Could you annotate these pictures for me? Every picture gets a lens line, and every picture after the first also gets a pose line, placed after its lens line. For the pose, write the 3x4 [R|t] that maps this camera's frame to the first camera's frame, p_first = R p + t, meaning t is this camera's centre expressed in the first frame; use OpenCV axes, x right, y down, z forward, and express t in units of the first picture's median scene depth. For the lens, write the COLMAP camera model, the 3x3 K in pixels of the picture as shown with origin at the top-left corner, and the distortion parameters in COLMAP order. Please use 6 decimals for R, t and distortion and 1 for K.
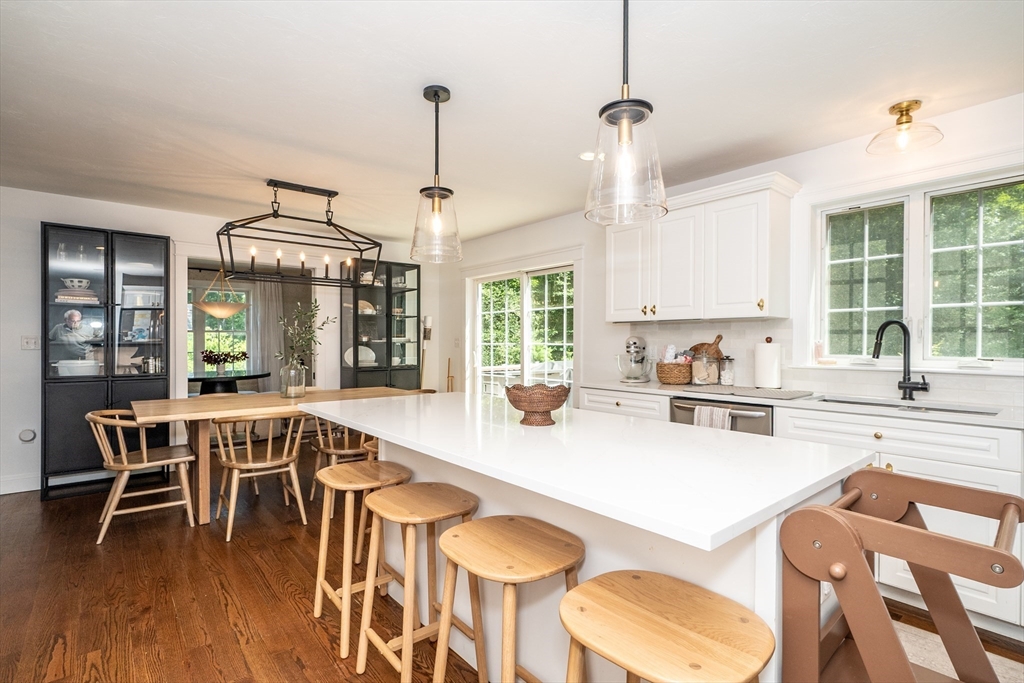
lens RADIAL K [[492.1, 0, 509.7], [0, 492.1, 341.5], [0, 0, 1]] dist [0.002166, 0.001129]
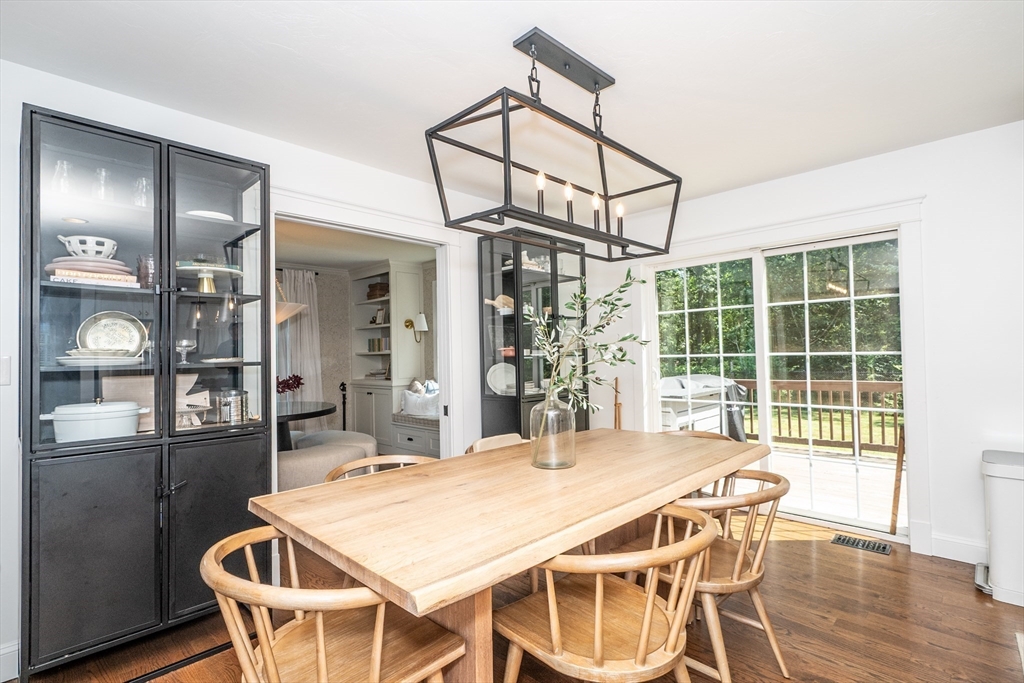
lens RADIAL K [[492.1, 0, 514.0], [0, 492.1, 342.5], [0, 0, 1]] dist [0.002166, 0.001129]
pose [[0.994447, -0.021300, 0.103057, -0.521610], [0.024630, 0.999211, -0.031150, 0.000762], [-0.102312, 0.033516, 0.994188, 0.483806]]
